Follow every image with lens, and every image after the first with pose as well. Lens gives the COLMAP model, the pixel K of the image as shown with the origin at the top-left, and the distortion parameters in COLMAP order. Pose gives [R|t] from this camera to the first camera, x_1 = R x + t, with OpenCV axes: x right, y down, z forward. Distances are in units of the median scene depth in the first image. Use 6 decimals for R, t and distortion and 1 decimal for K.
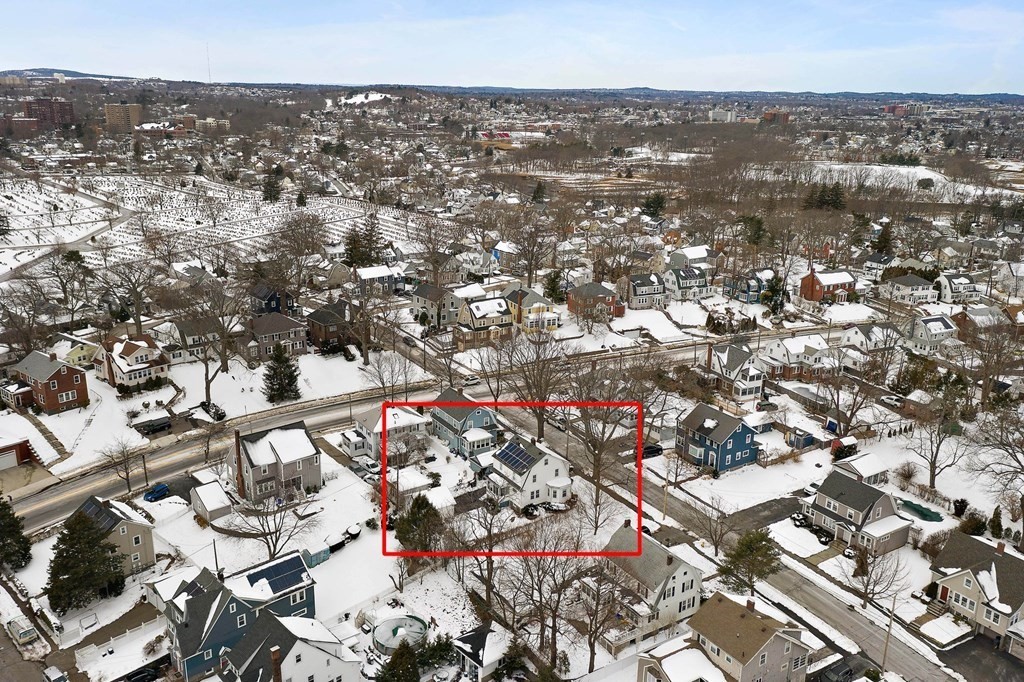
lens RADIAL K [[831.2, 0, 512.0], [0, 831.2, 341.0], [0, 0, 1]] dist [0.004366, 0.003407]
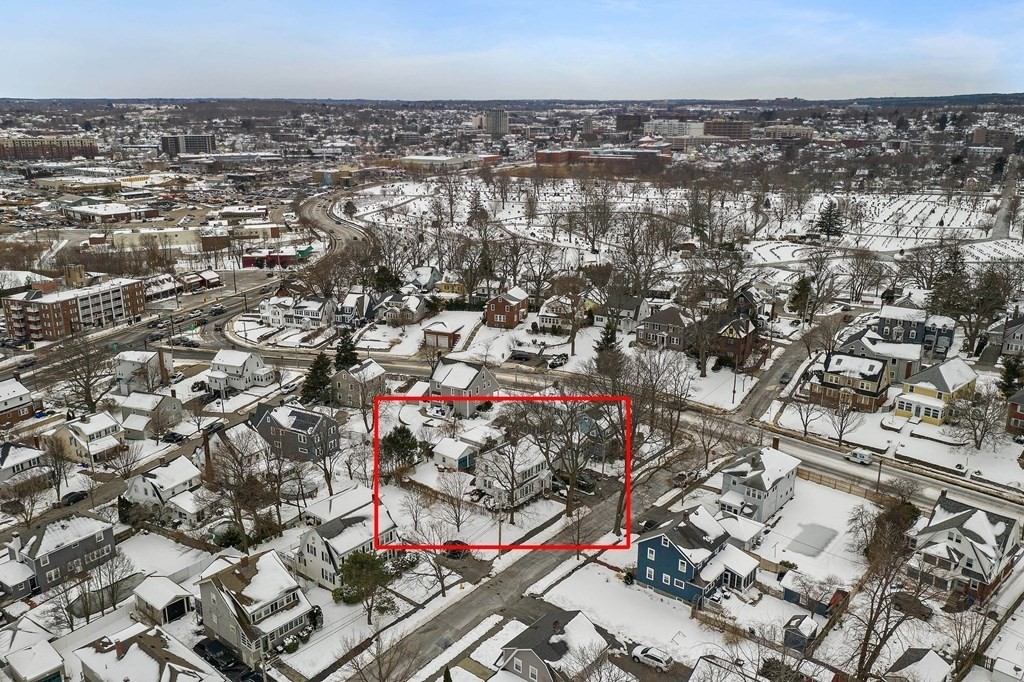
lens RADIAL K [[831.2, 0, 512.0], [0, 831.2, 341.0], [0, 0, 1]] dist [0.004366, 0.003407]
pose [[0.311537, 0.248638, -0.917128, 0.747380], [-0.274043, 0.947661, 0.163826, -0.128442], [0.909860, 0.200295, 0.363369, 0.489143]]
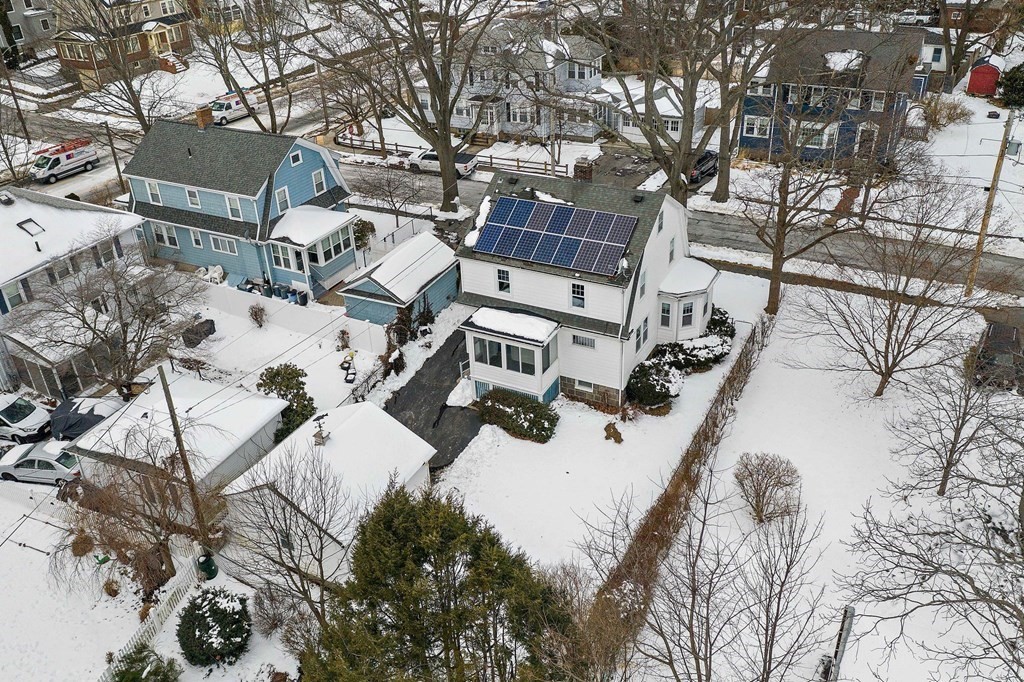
lens RADIAL K [[852.5, 0, 512.0], [0, 852.5, 341.0], [0, 0, 1]] dist [-0.004357, -0.000981]
pose [[0.862311, -0.298680, 0.408913, -0.115829], [0.196983, 0.941776, 0.272499, 0.071916], [-0.466494, -0.154430, 0.870939, 0.590792]]
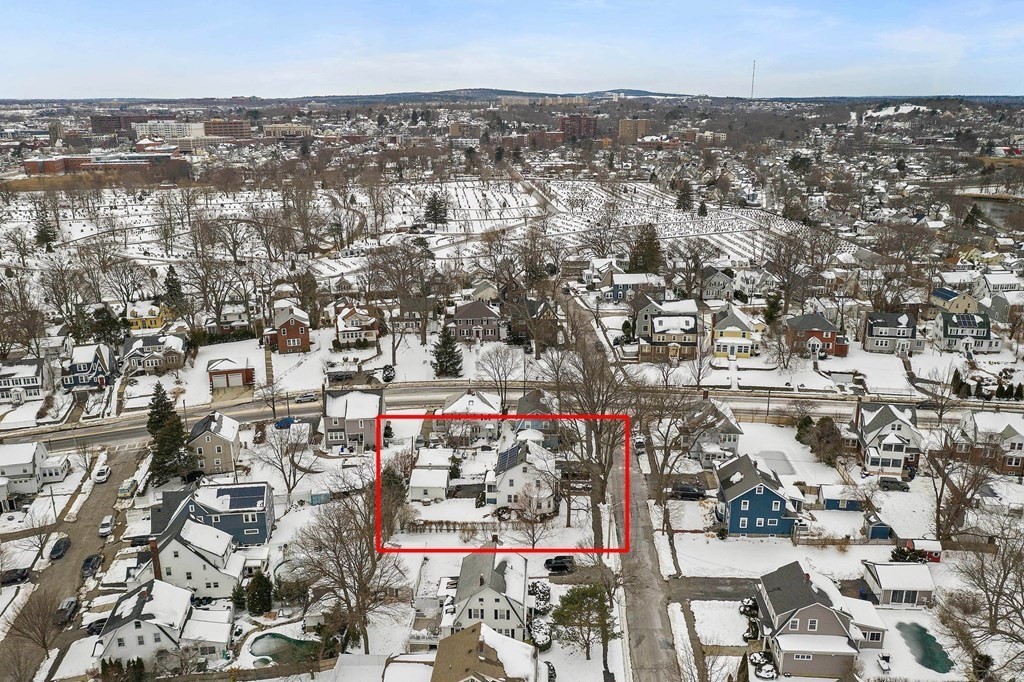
lens RADIAL K [[813.2, 0, 520.5], [0, 813.2, 342.2], [0, 0, 1]] dist [0.004685, 0.003525]
pose [[0.815874, 0.147000, -0.559232, 0.446342], [-0.152012, 0.987654, 0.037842, -0.034059], [0.557890, 0.054135, 0.828147, 0.137895]]
